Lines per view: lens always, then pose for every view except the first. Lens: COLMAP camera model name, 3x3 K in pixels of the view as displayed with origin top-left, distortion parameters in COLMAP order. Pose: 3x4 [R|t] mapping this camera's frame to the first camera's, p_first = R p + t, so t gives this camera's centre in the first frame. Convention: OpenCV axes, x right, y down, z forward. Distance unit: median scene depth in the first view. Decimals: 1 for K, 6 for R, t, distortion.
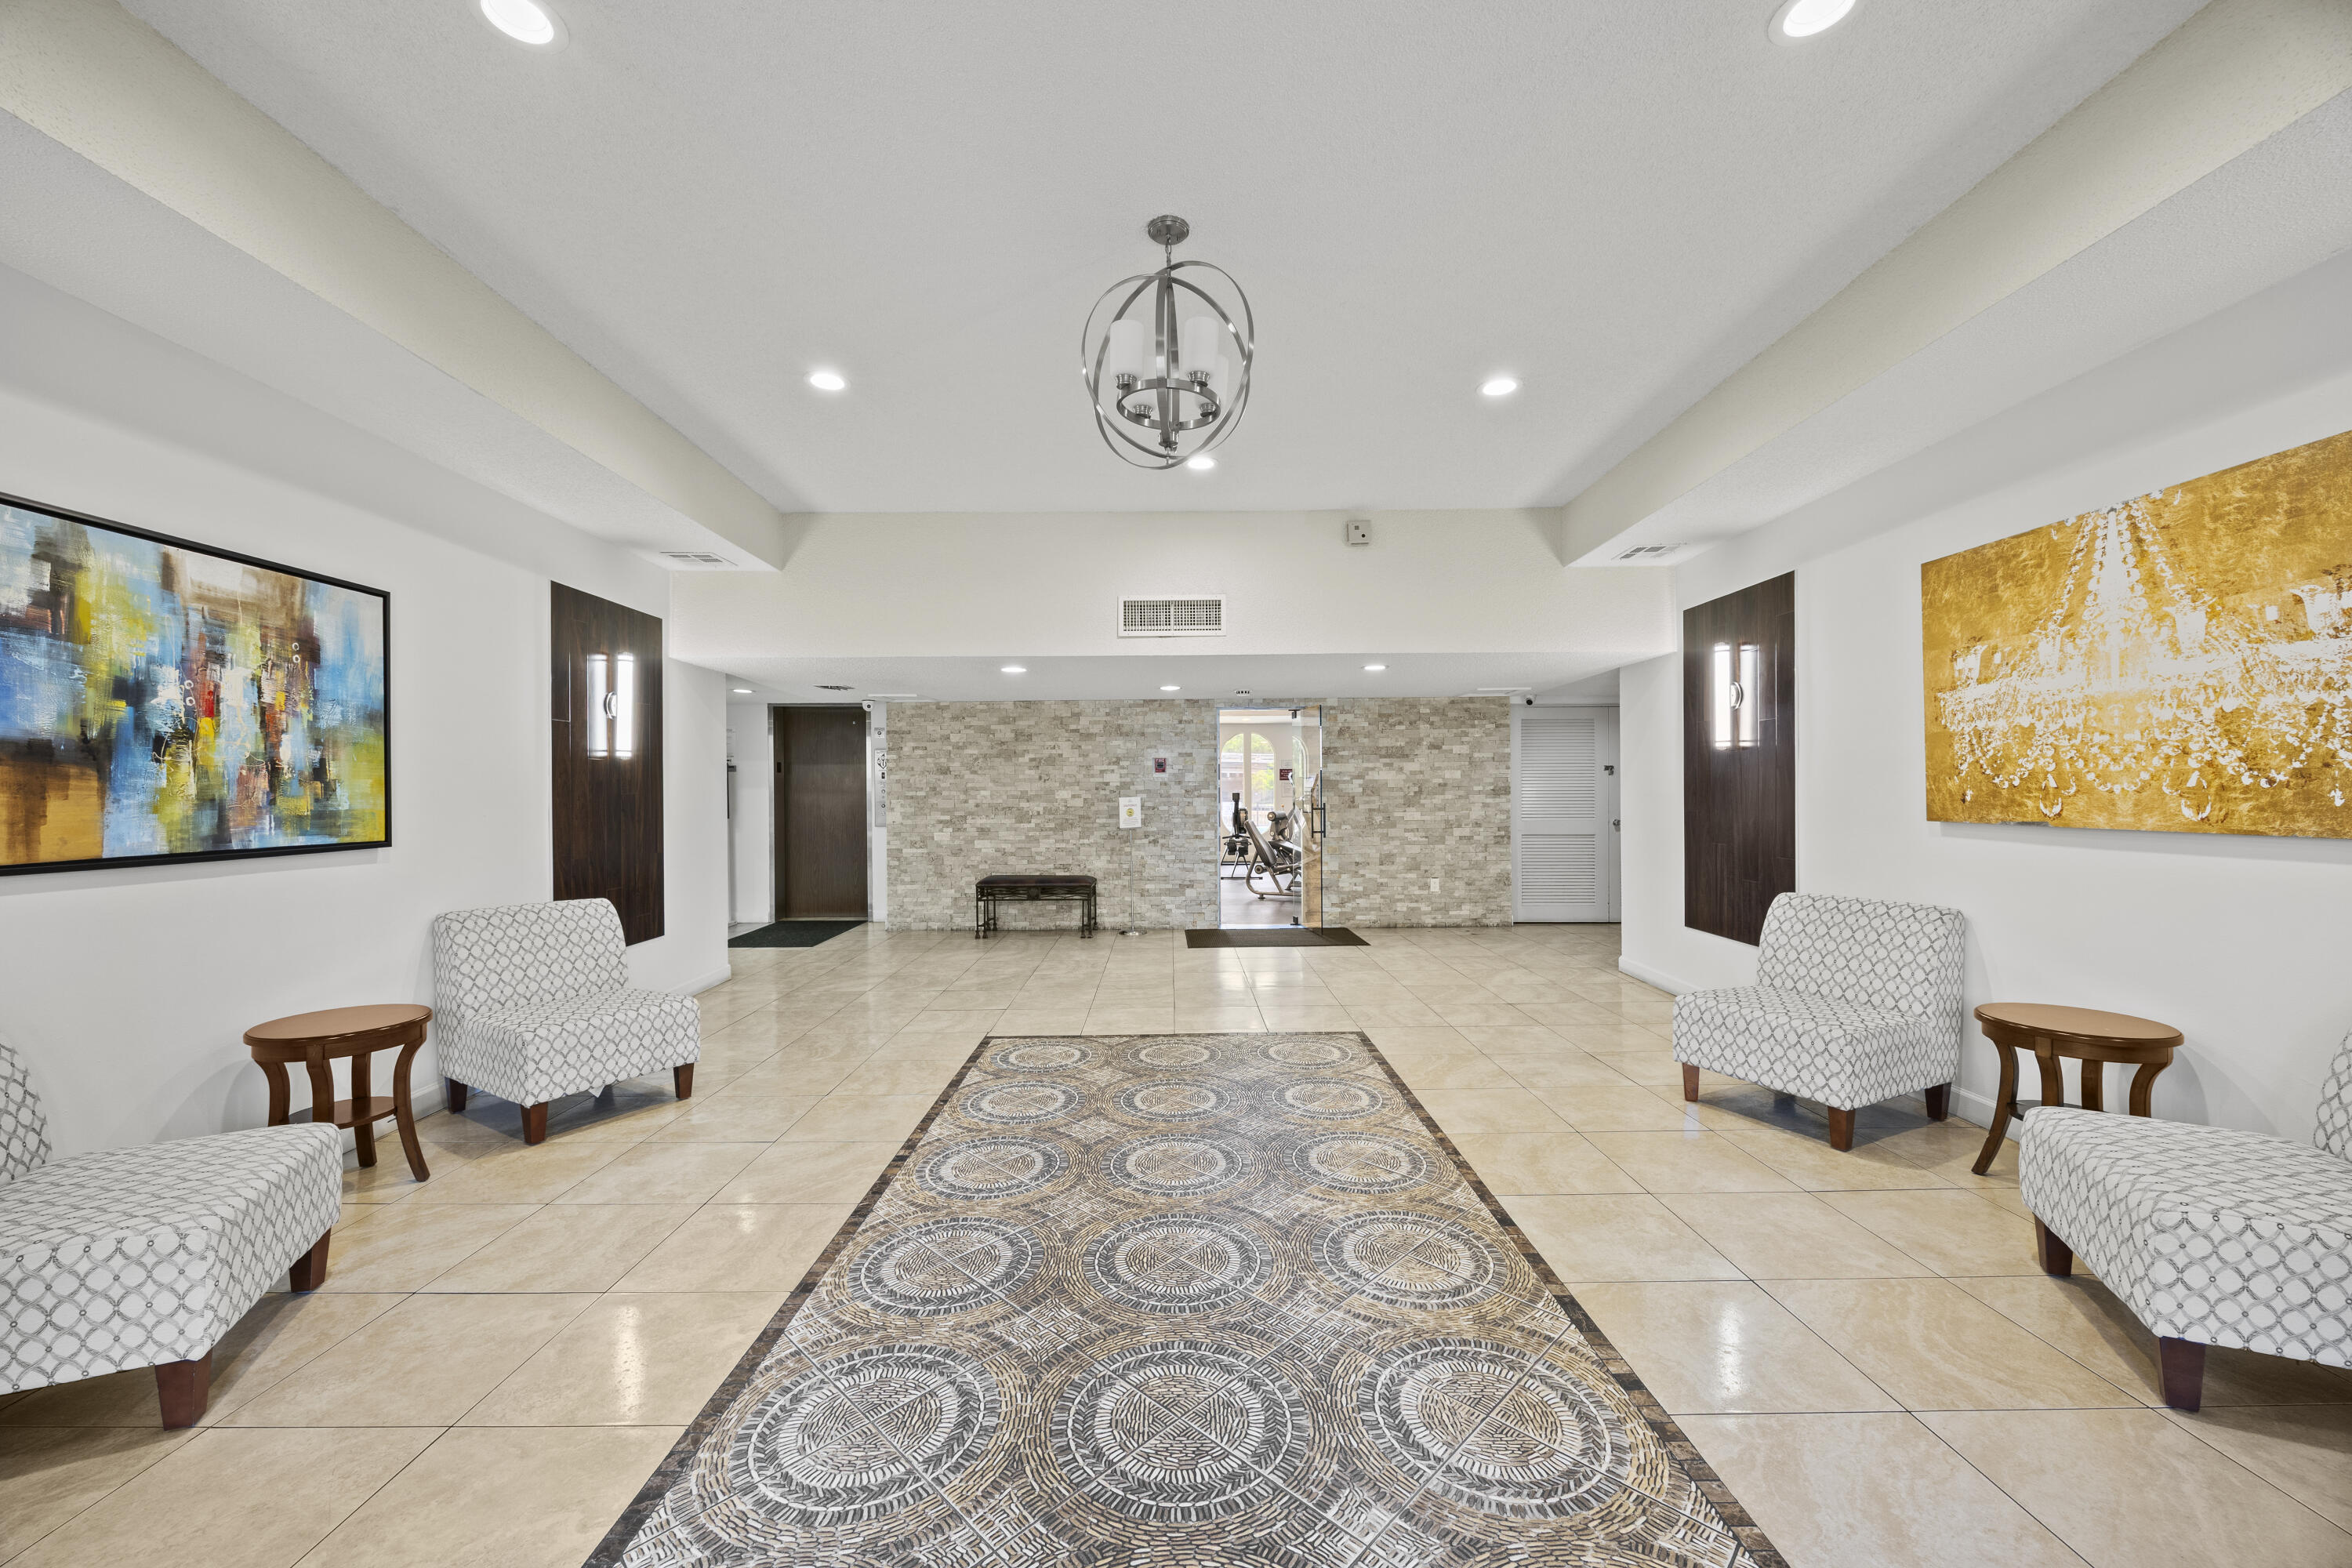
lens RADIAL K [[895.1, 0, 1176.0], [0, 895.1, 784.0], [0, 0, 1]] dist [0.000095, -0.000007]
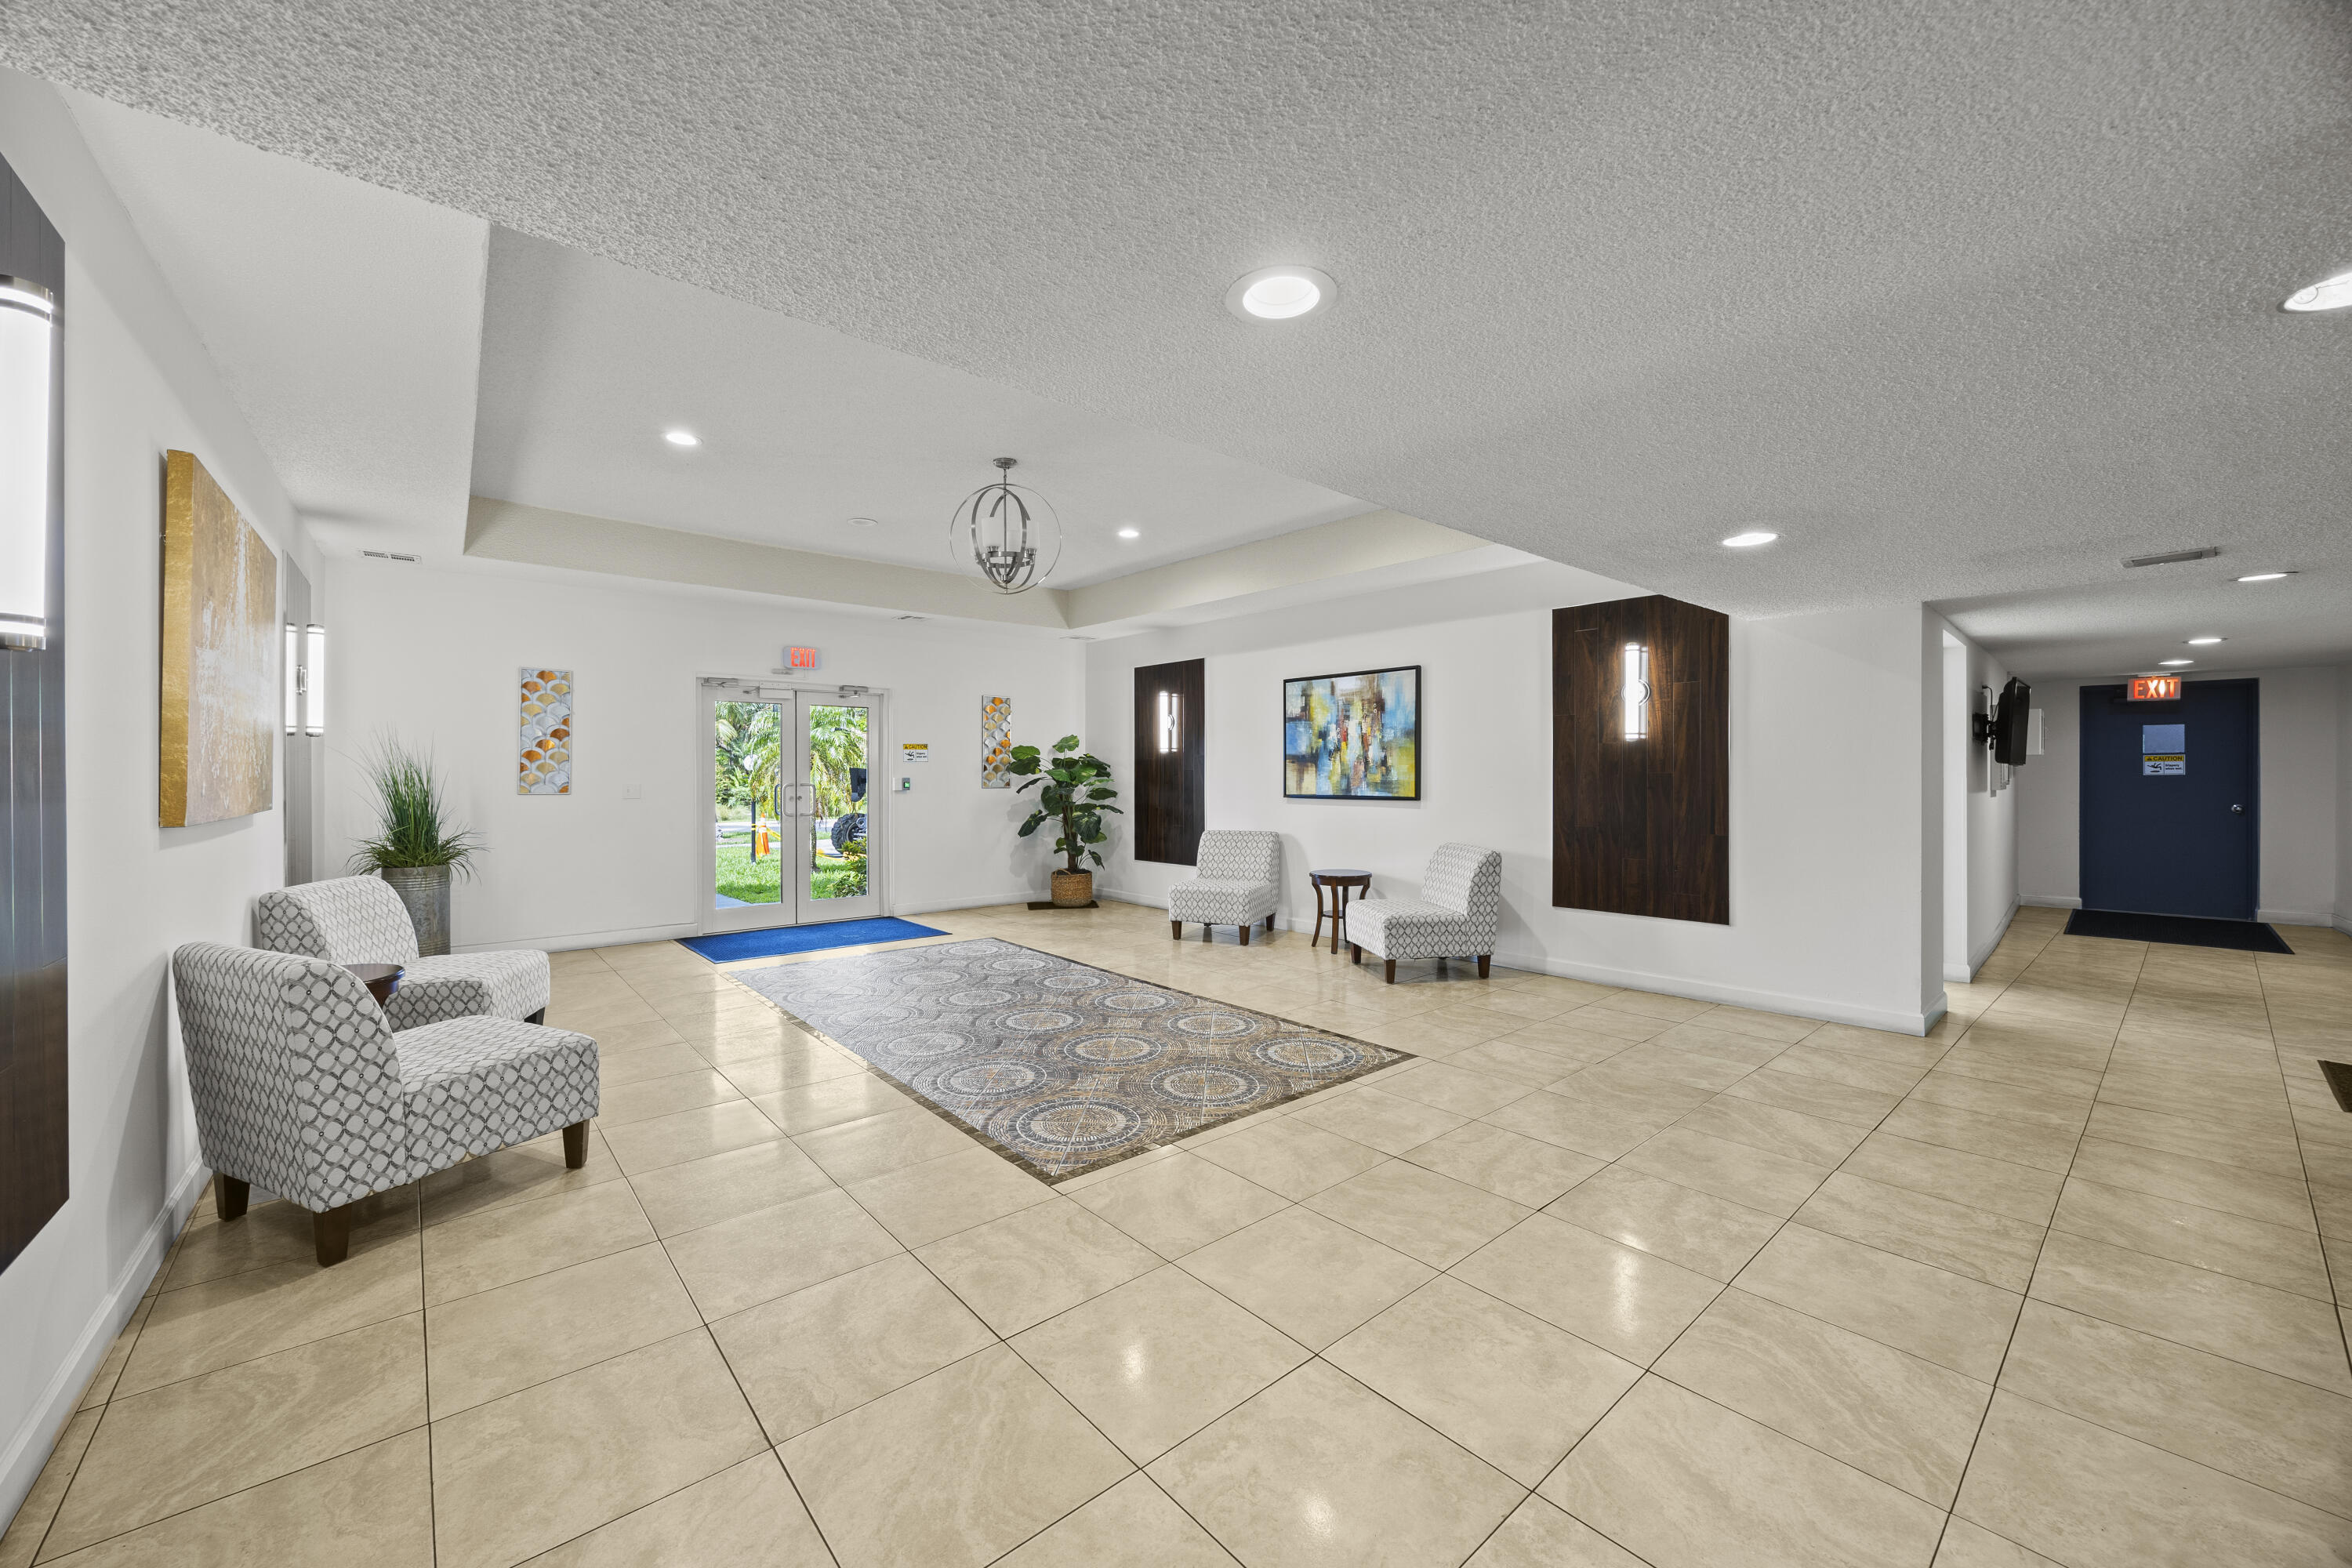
lens RADIAL K [[895.1, 0, 1176.0], [0, 895.1, 784.0], [0, 0, 1]] dist [0.000095, -0.000007]
pose [[-0.761047, 0.016486, -0.648487, 0.800853], [0.012232, 0.999864, 0.011064, 0.008824], [0.648581, 0.000488, -0.761145, 2.302120]]
